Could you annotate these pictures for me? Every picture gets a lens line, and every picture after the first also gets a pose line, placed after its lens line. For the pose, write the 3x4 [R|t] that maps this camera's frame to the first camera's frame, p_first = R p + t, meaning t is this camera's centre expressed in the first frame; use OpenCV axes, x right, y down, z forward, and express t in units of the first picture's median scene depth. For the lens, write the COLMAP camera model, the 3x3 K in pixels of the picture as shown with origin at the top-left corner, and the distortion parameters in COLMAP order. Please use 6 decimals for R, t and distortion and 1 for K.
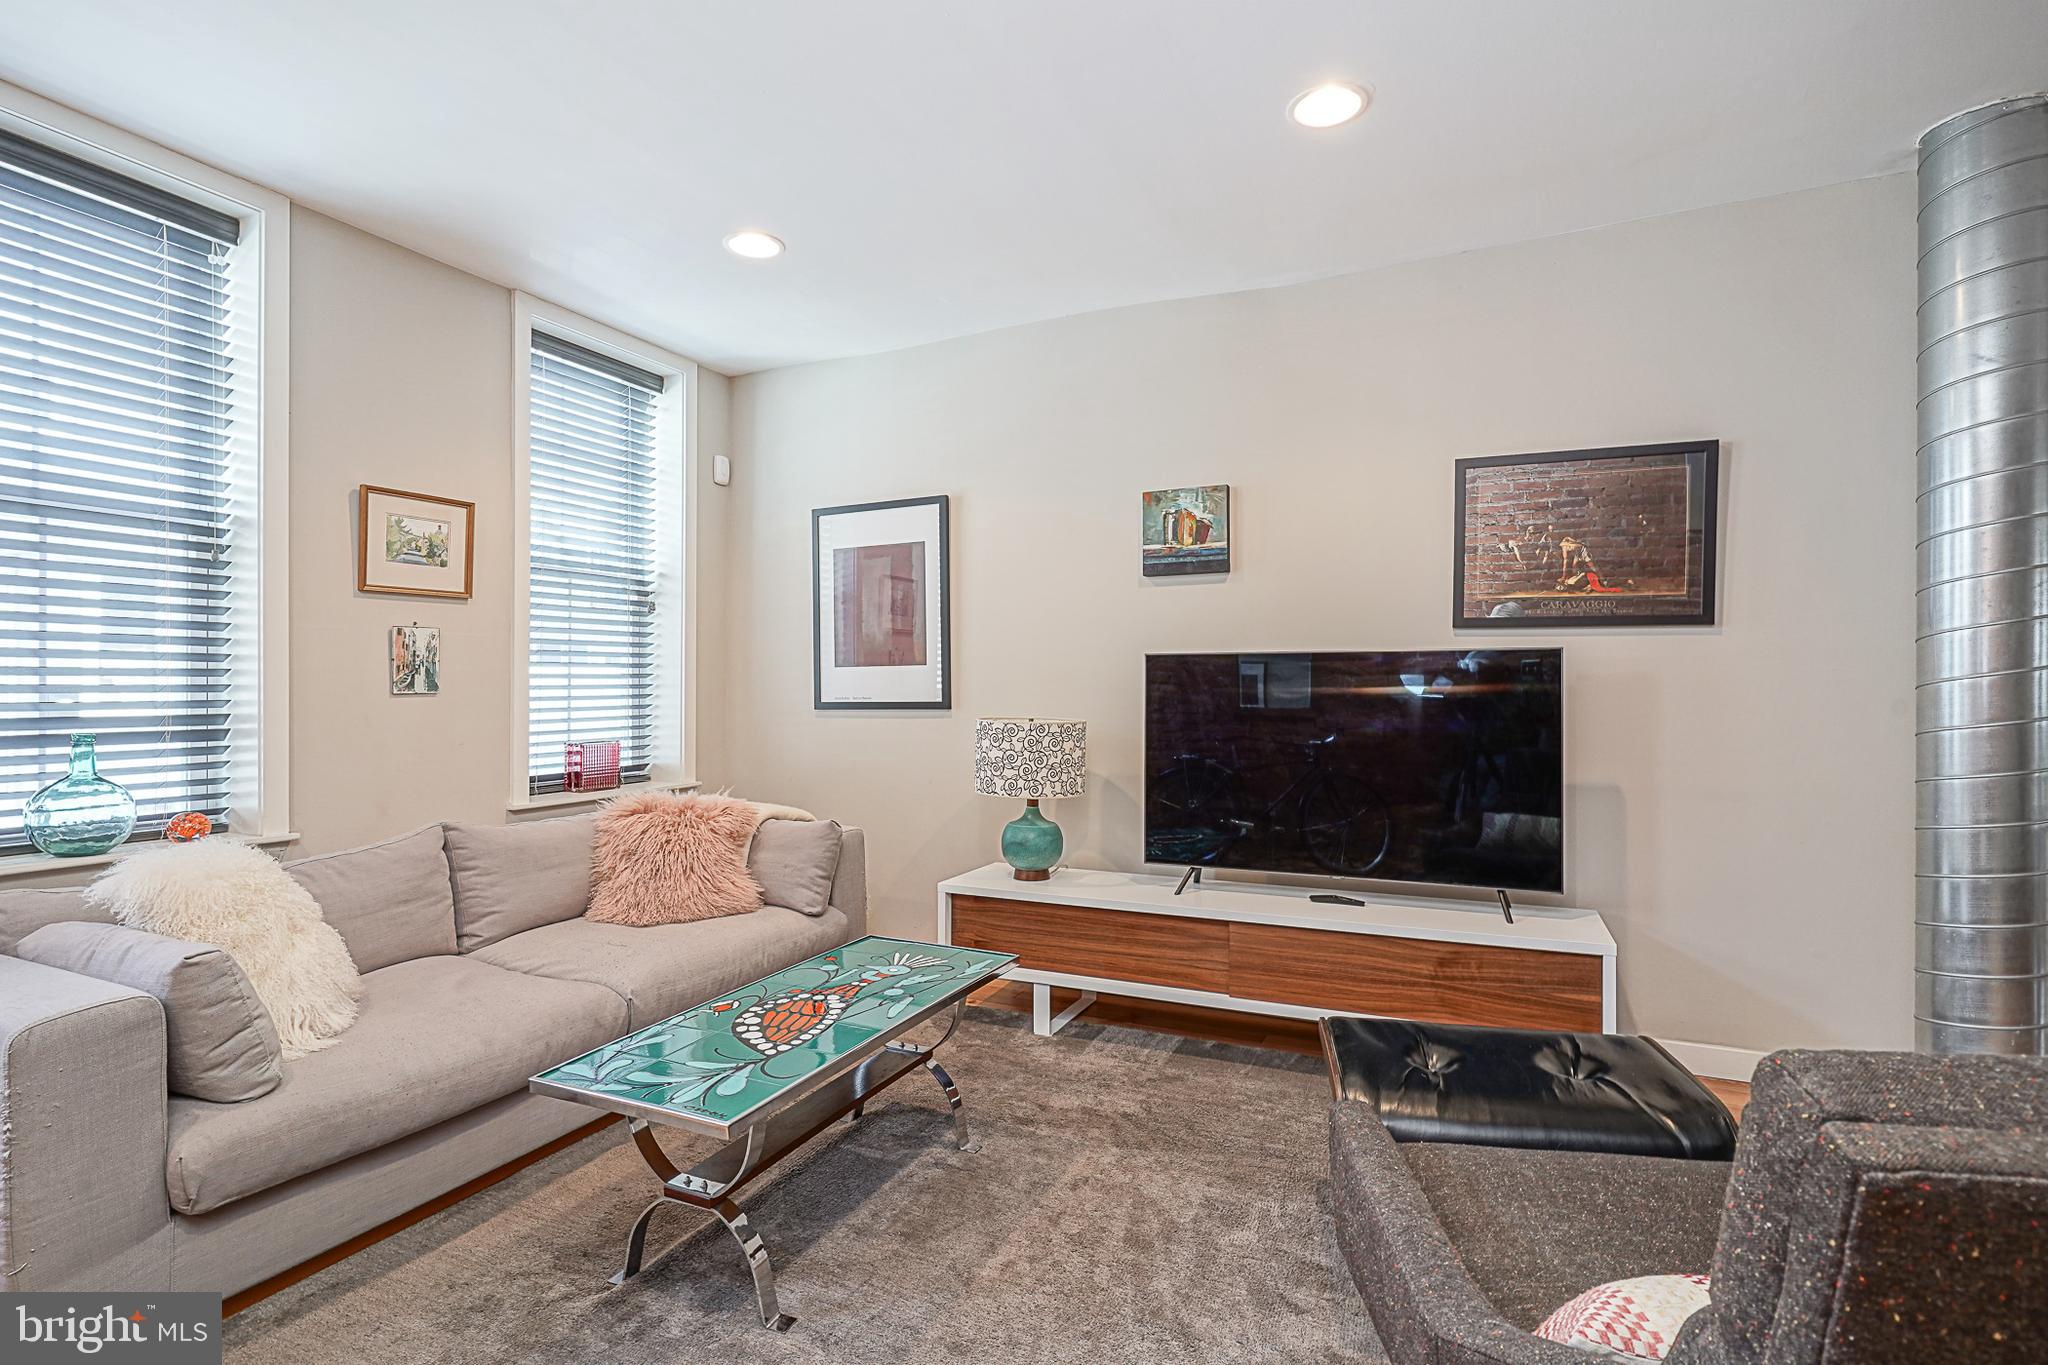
lens RADIAL K [[990.7, 0, 1019.6], [0, 990.7, 688.3], [0, 0, 1]] dist [-0.002429, -0.000081]
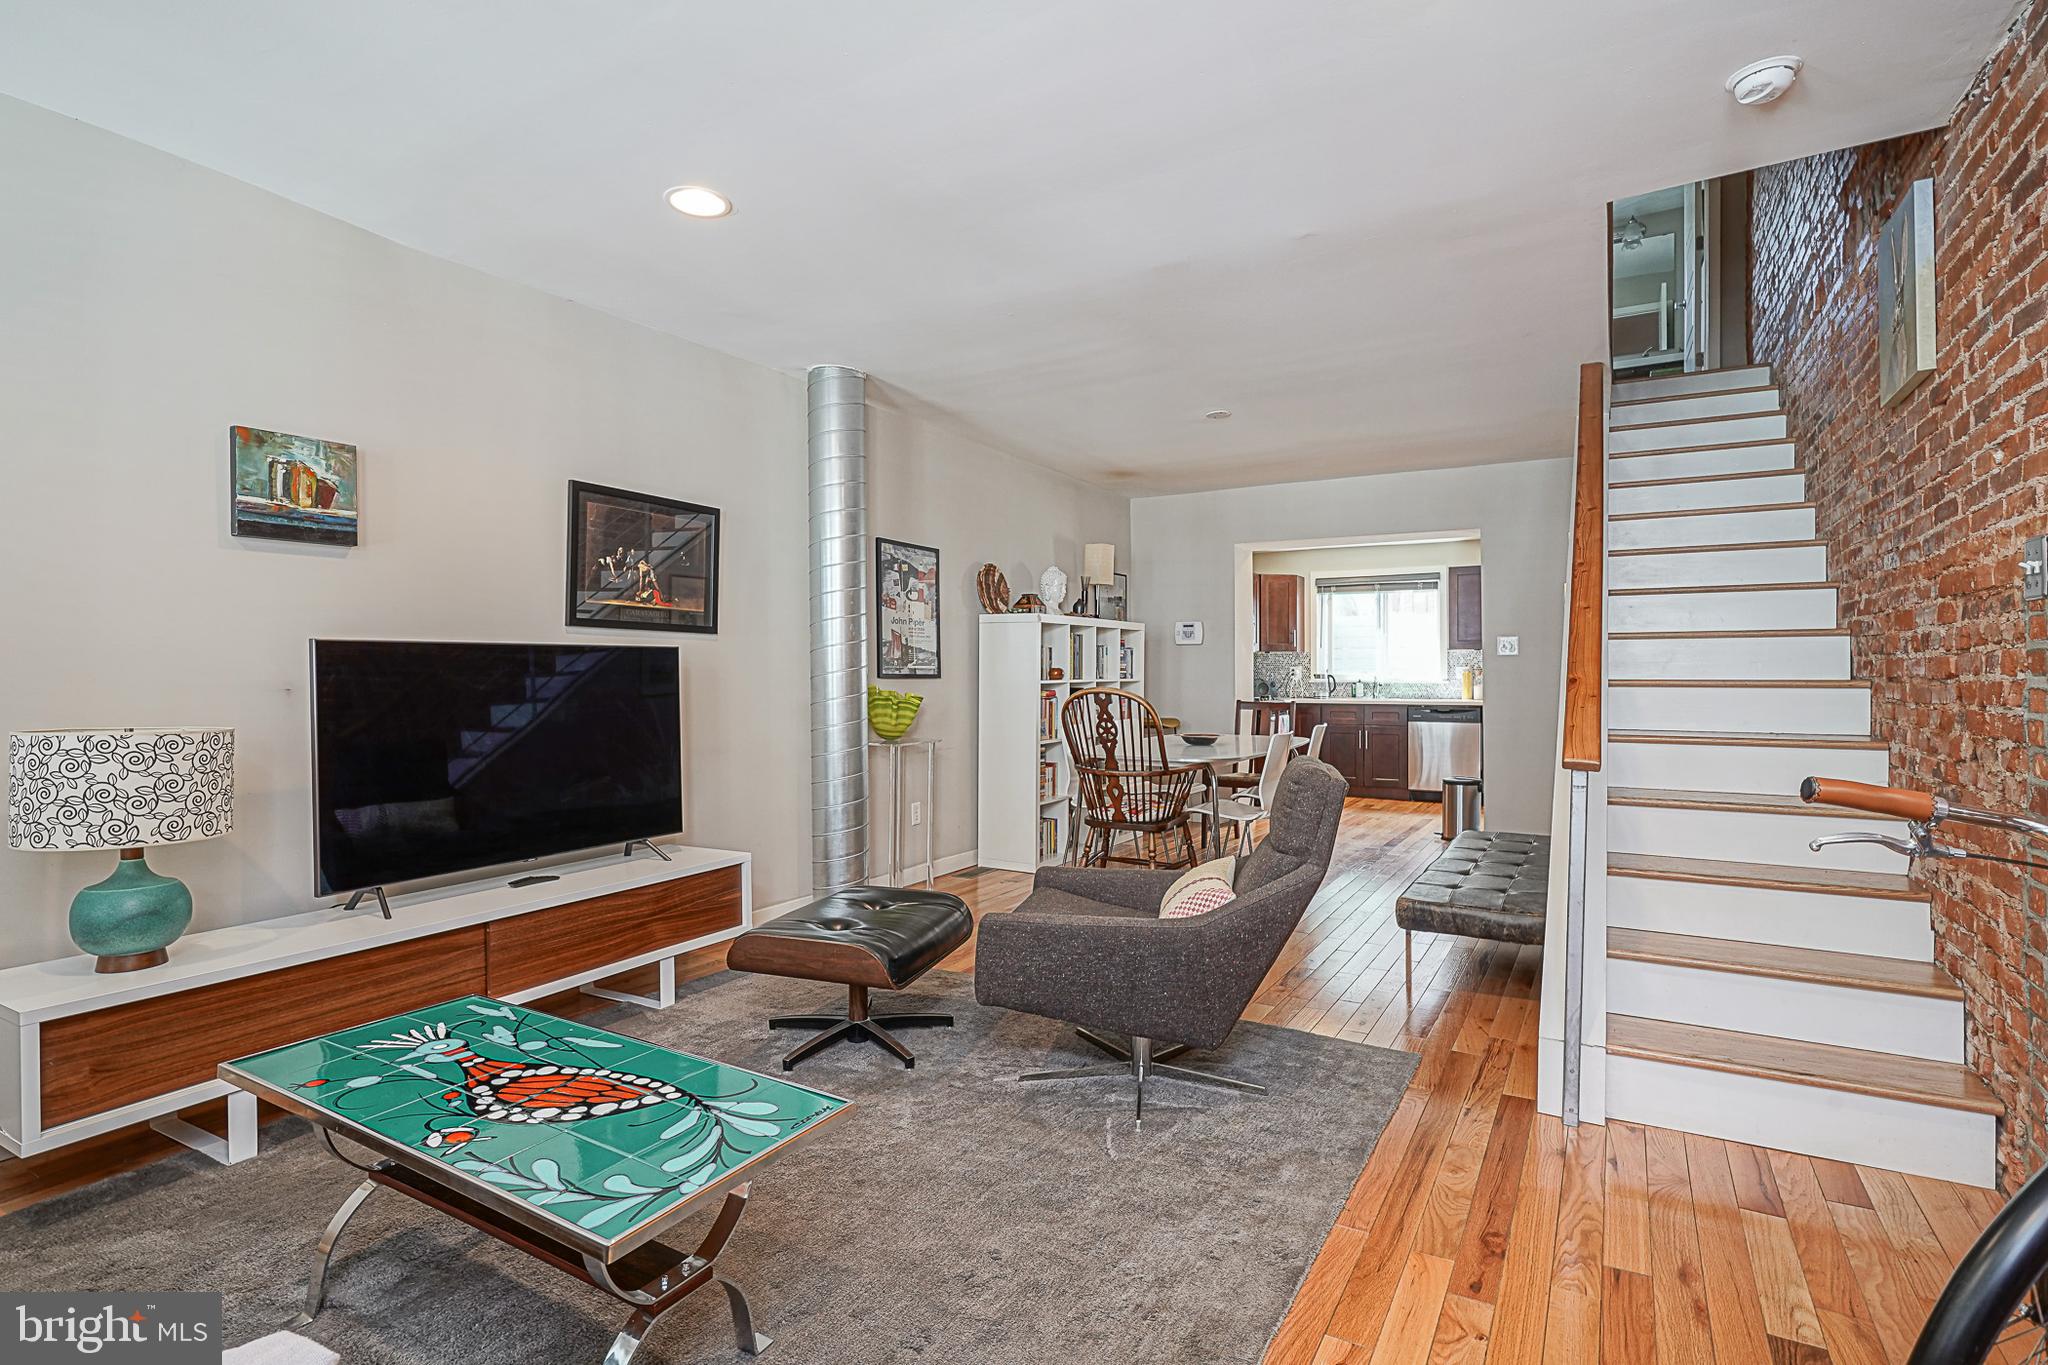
lens RADIAL K [[990.7, 0, 1030.8], [0, 990.7, 672.9], [0, 0, 1]] dist [-0.002429, -0.000081]
pose [[0.088292, 0.000172, 0.996095, -0.633390], [0.011860, 0.999929, -0.001223, 0.001256], [-0.996024, 0.011922, 0.088284, 0.353867]]
